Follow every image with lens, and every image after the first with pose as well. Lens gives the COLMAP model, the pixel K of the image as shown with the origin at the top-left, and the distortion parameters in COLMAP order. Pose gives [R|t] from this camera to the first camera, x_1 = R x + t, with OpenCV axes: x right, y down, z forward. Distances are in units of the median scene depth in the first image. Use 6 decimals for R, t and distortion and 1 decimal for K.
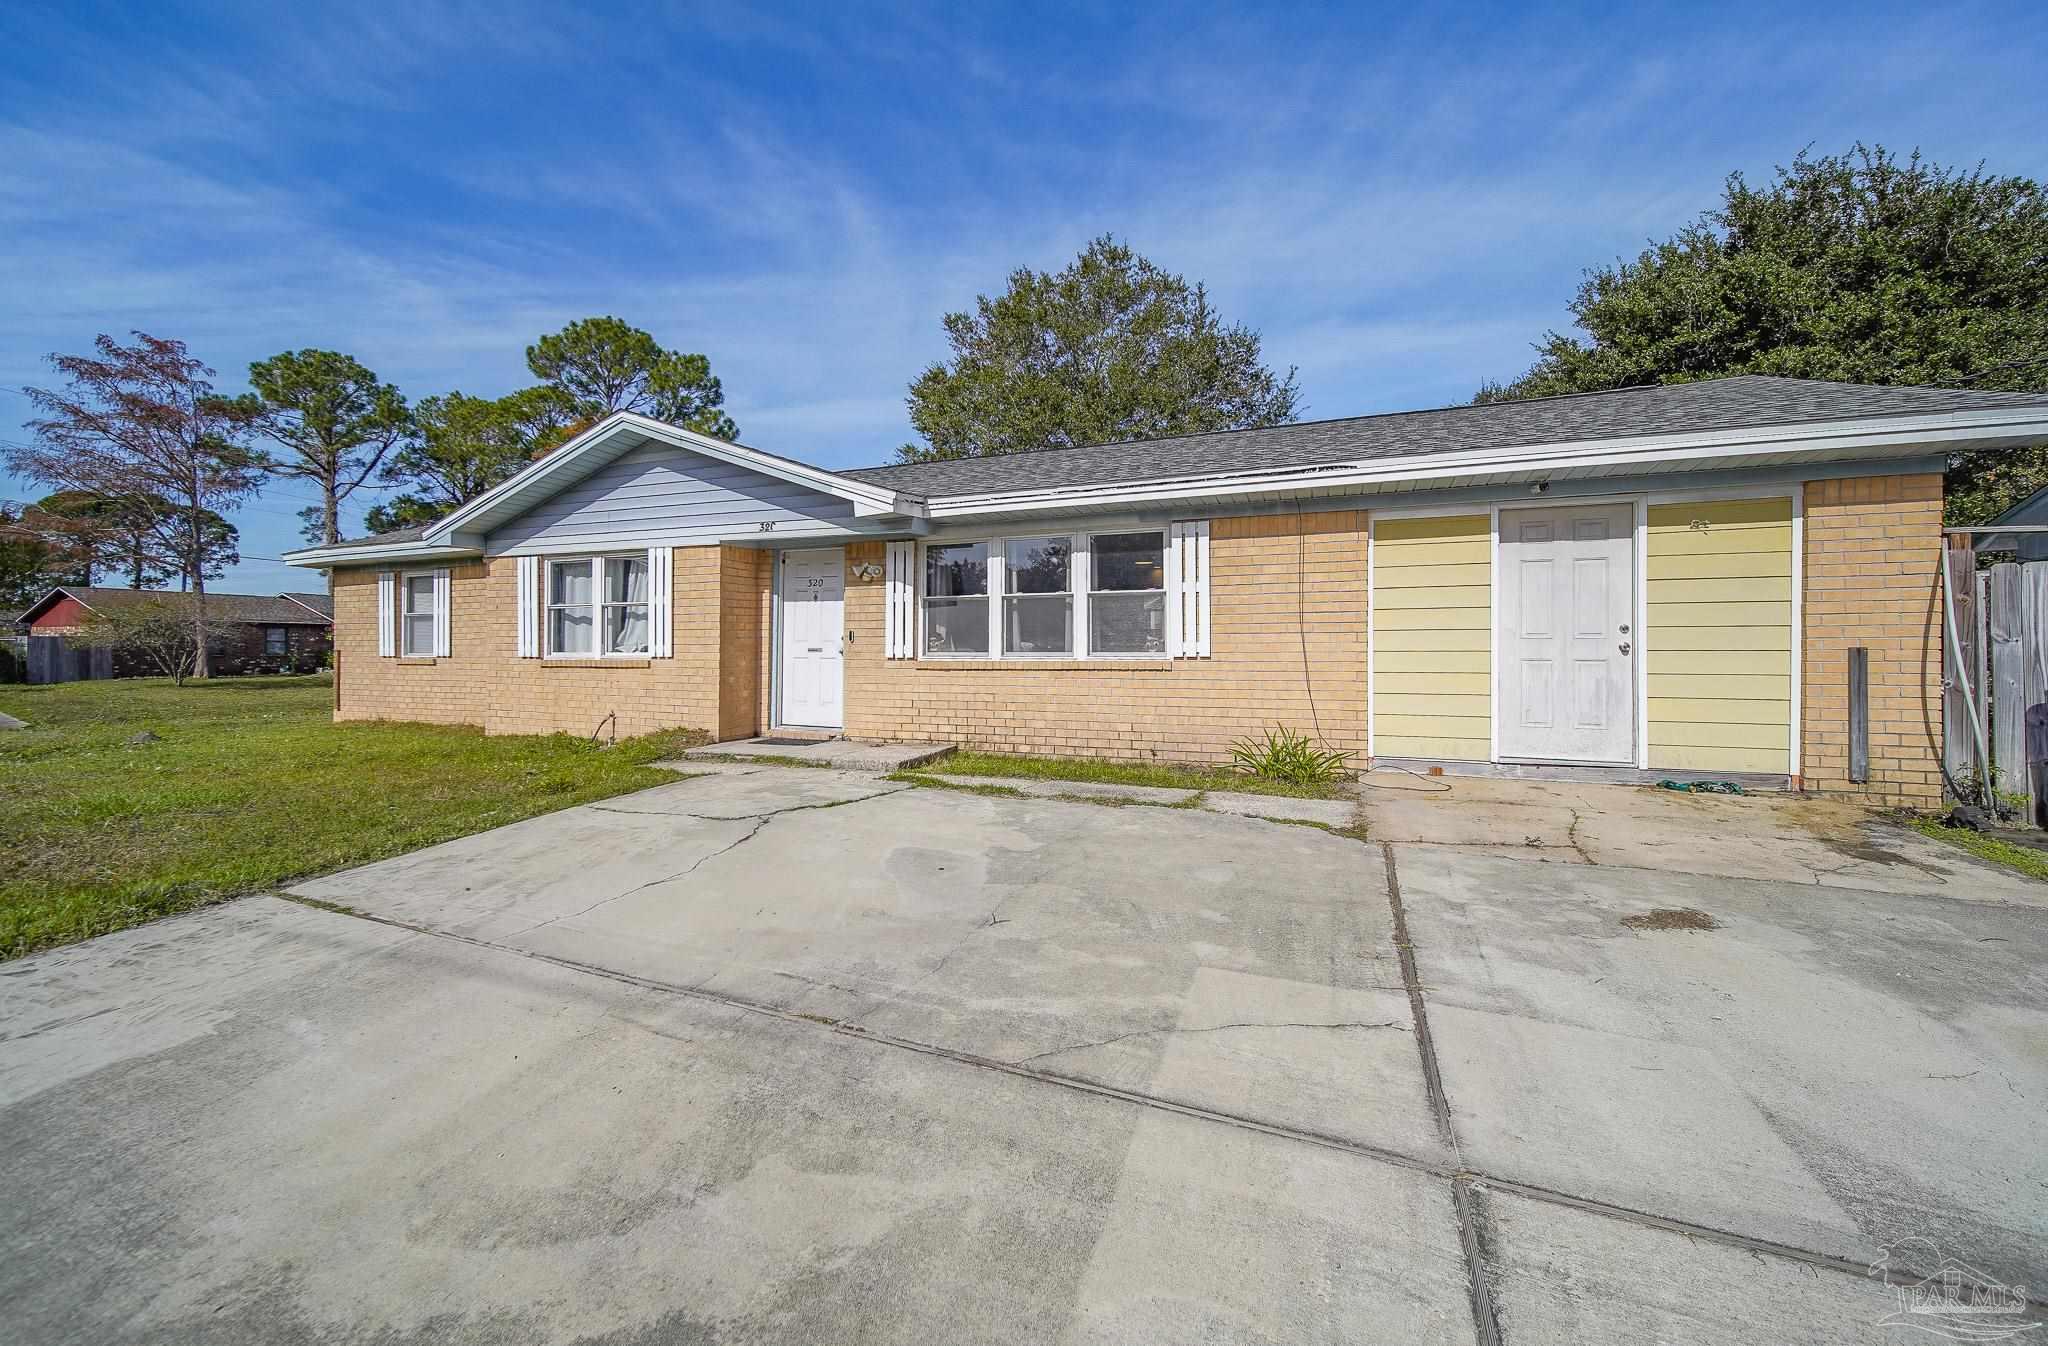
lens RADIAL K [[788.1, 0, 952.0], [0, 788.1, 639.3], [0, 0, 1]] dist [-0.001471, -0.000181]
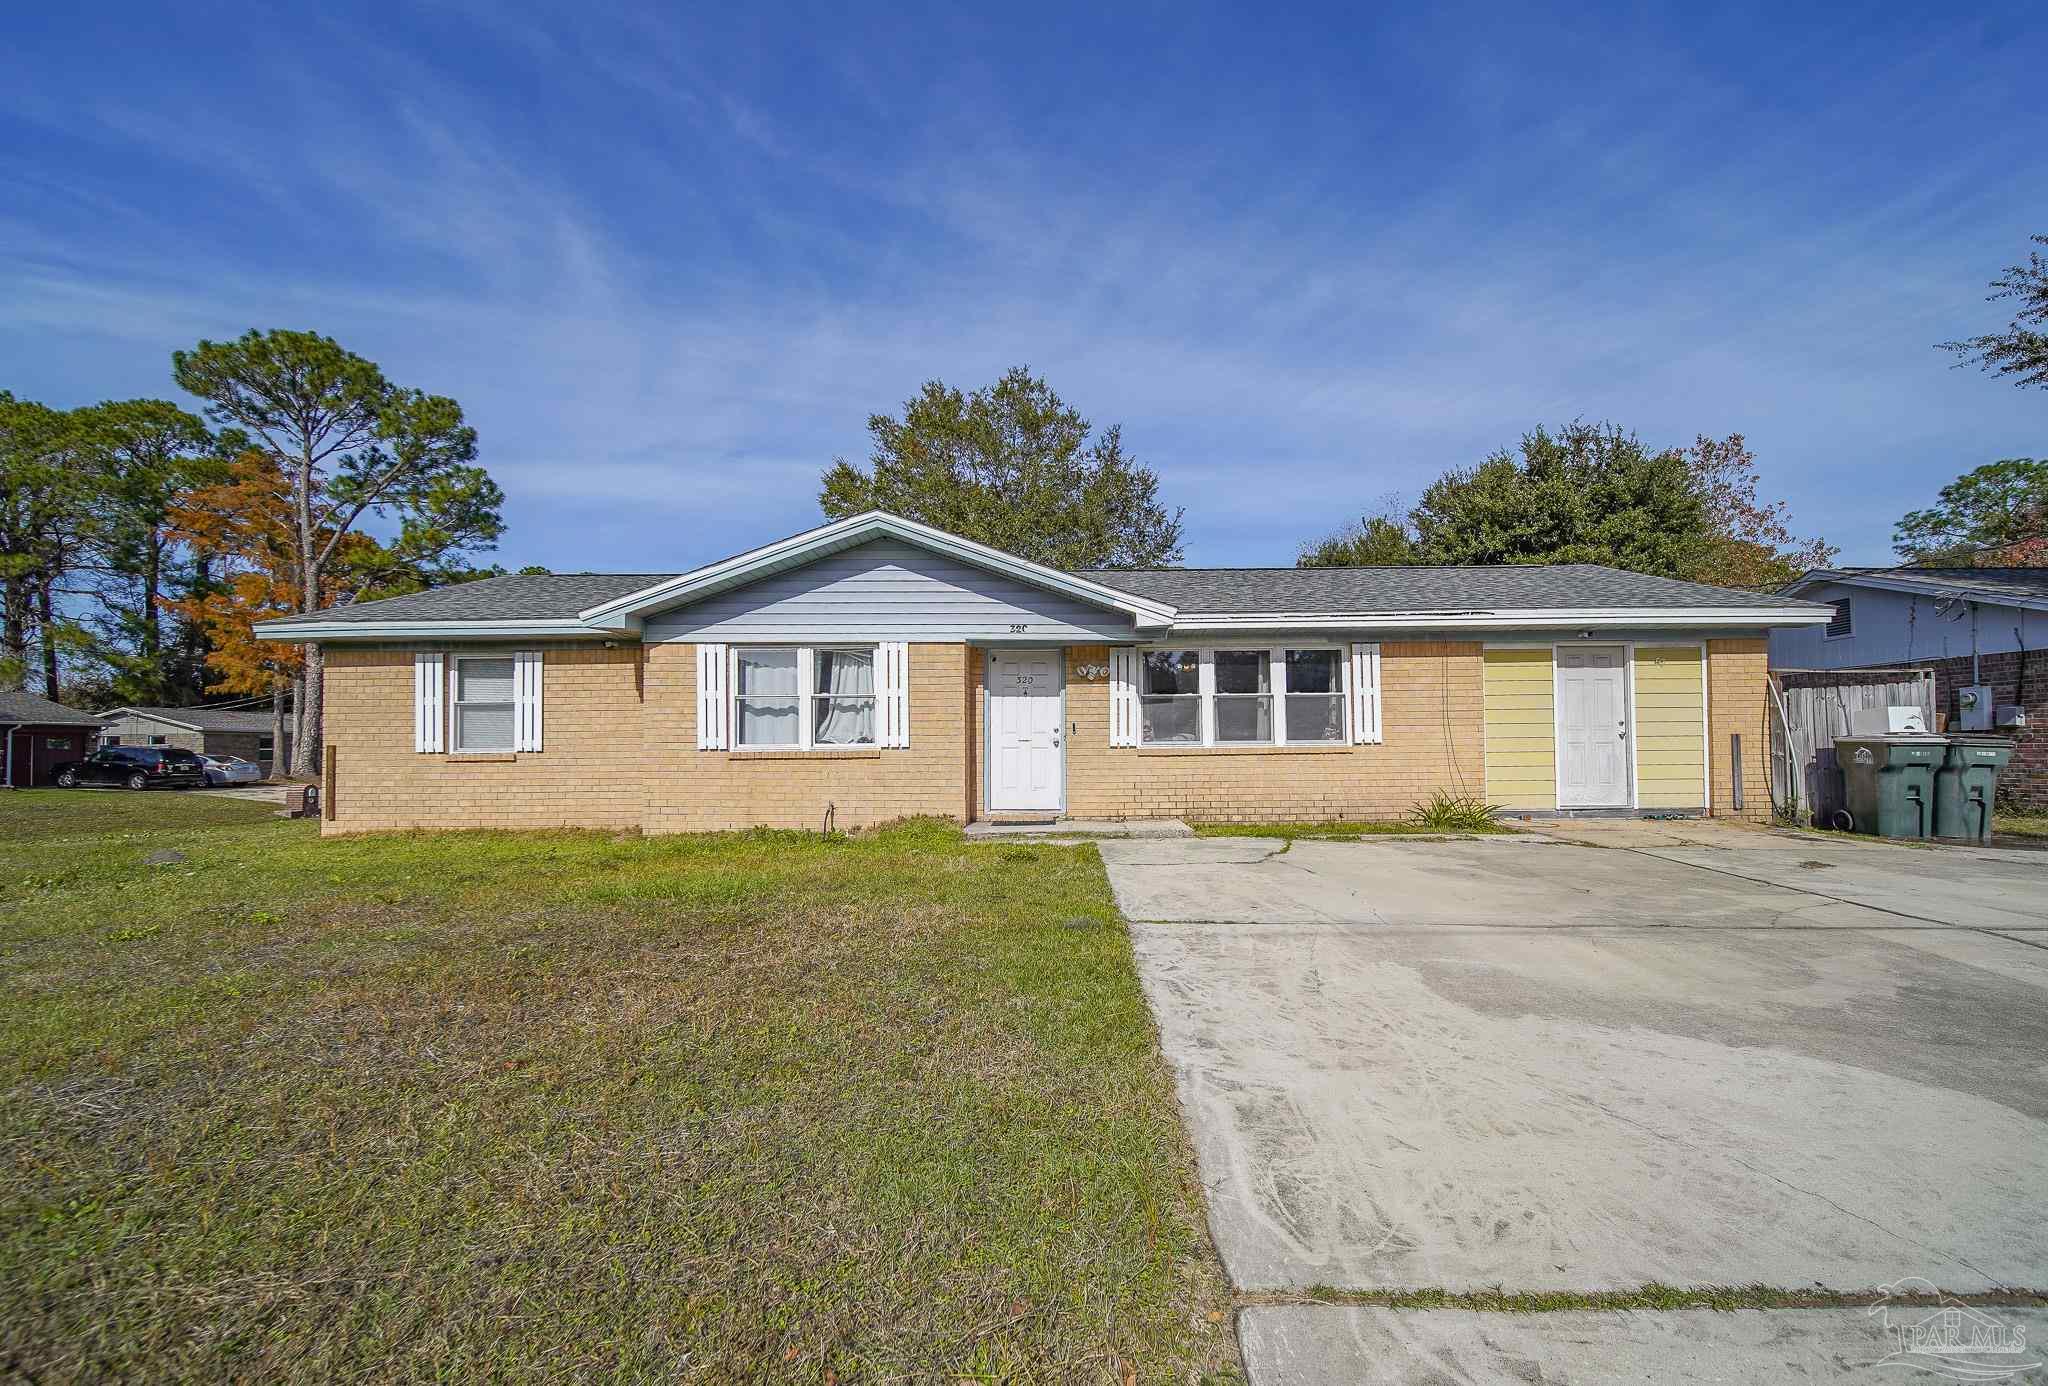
lens RADIAL K [[821.0, 0, 999.4], [0, 821.0, 720.6], [0, 0, 1]] dist [-0.000252, -0.000432]
pose [[0.925938, 0.009228, 0.377562, -0.695484], [0.001608, 0.999596, -0.028375, 0.019507], [-0.377671, 0.026880, 0.925550, -0.059002]]
